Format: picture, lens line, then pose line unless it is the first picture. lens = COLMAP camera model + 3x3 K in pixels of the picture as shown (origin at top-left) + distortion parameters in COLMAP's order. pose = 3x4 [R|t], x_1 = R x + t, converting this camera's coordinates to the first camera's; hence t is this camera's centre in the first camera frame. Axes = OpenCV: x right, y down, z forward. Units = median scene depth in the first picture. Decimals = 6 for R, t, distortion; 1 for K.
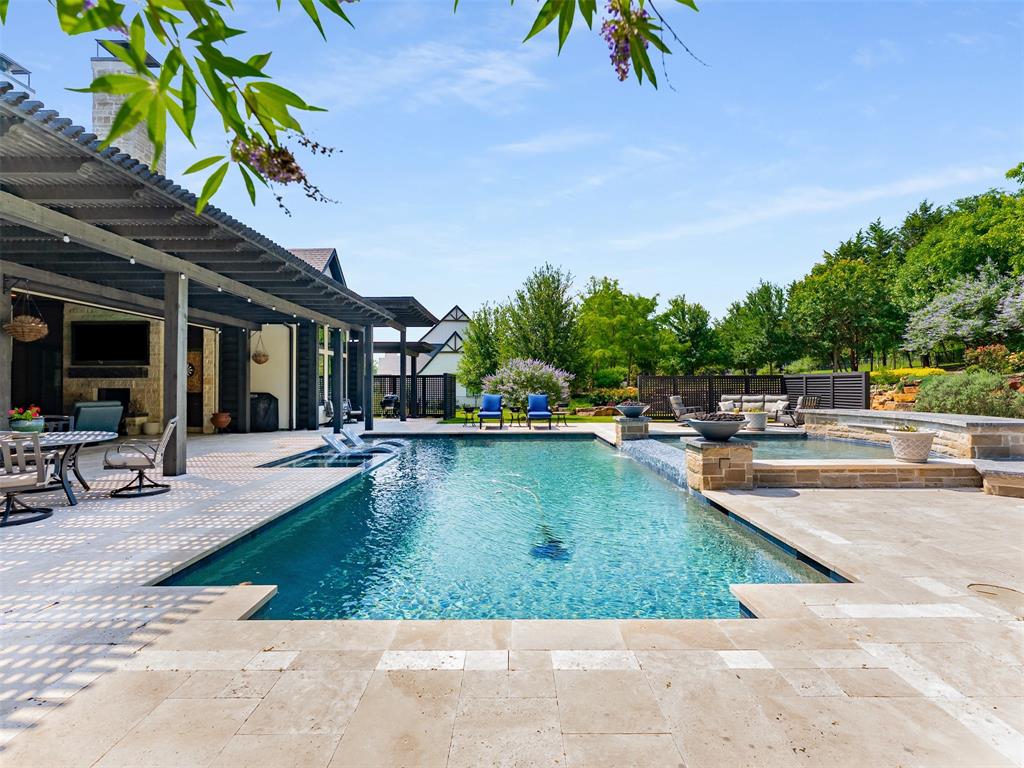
lens RADIAL K [[465.2, 0, 513.6], [0, 465.2, 388.1], [0, 0, 1]] dist [0.000256, -0.000388]
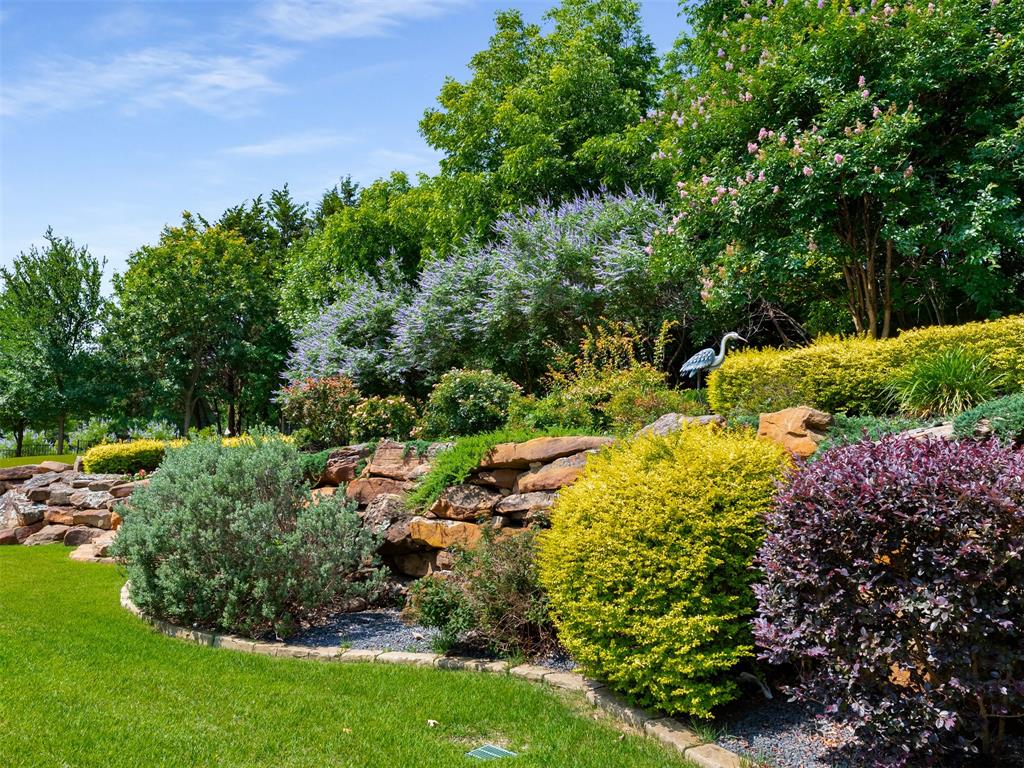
lens RADIAL K [[778.1, 0, 512.0], [0, 778.1, 384.0], [0, 0, 1]] dist [-0.000907, 0.000526]
pose [[0.637634, 0.097036, 0.764203, 0.395534], [-0.010543, 0.993041, -0.117295, -0.004383], [-0.770267, 0.066734, 0.634220, 0.287246]]
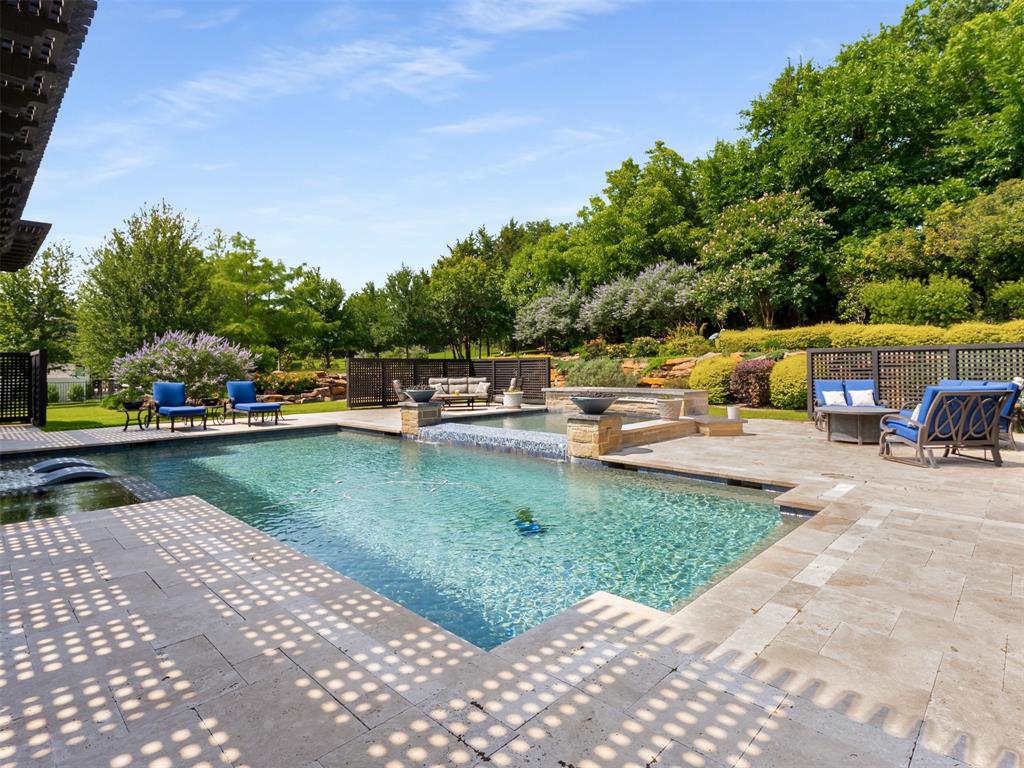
lens RADIAL K [[531.1, 0, 511.3], [0, 531.1, 357.2], [0, 0, 1]] dist [0.011726, -0.007852]
pose [[0.698331, 0.013636, 0.715645, -0.185984], [0.006864, 0.999645, -0.025744, 0.000391], [-0.715742, 0.022890, 0.697990, 0.054334]]
